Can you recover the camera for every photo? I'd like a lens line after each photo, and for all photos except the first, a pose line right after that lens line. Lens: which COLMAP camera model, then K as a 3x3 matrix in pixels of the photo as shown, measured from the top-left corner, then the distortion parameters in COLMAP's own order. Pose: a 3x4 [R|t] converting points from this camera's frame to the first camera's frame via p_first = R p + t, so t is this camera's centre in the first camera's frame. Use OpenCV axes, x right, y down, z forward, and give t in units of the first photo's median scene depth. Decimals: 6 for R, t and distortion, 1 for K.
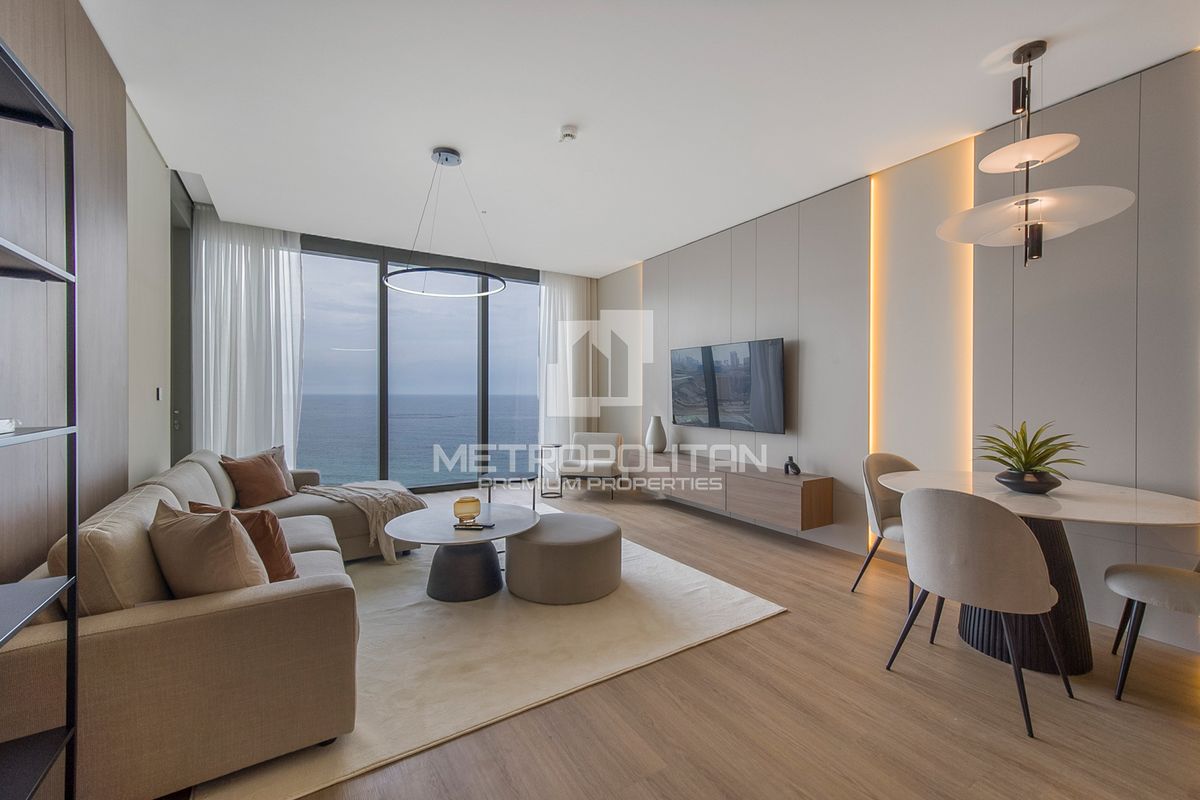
lens RADIAL K [[470.5, 0, 595.9], [0, 470.5, 393.0], [0, 0, 1]] dist [0.000247, 0.000056]
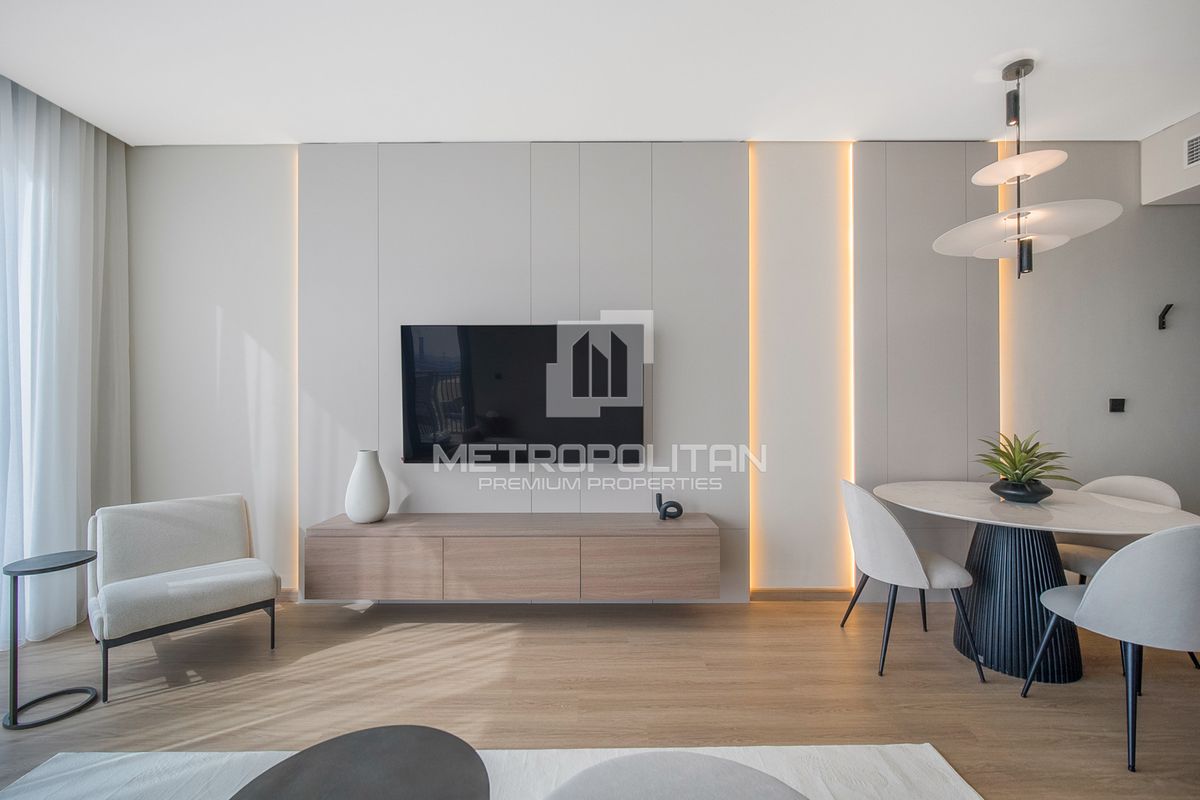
lens RADIAL K [[497.5, 0, 600.0], [0, 497.5, 400.0], [0, 0, 1]] dist [-0.001412, -0.000261]
pose [[0.535079, 0.002204, 0.844799, -0.447968], [0.003852, 0.999980, -0.005049, -0.005141], [-0.844793, 0.005956, 0.535059, 1.131663]]
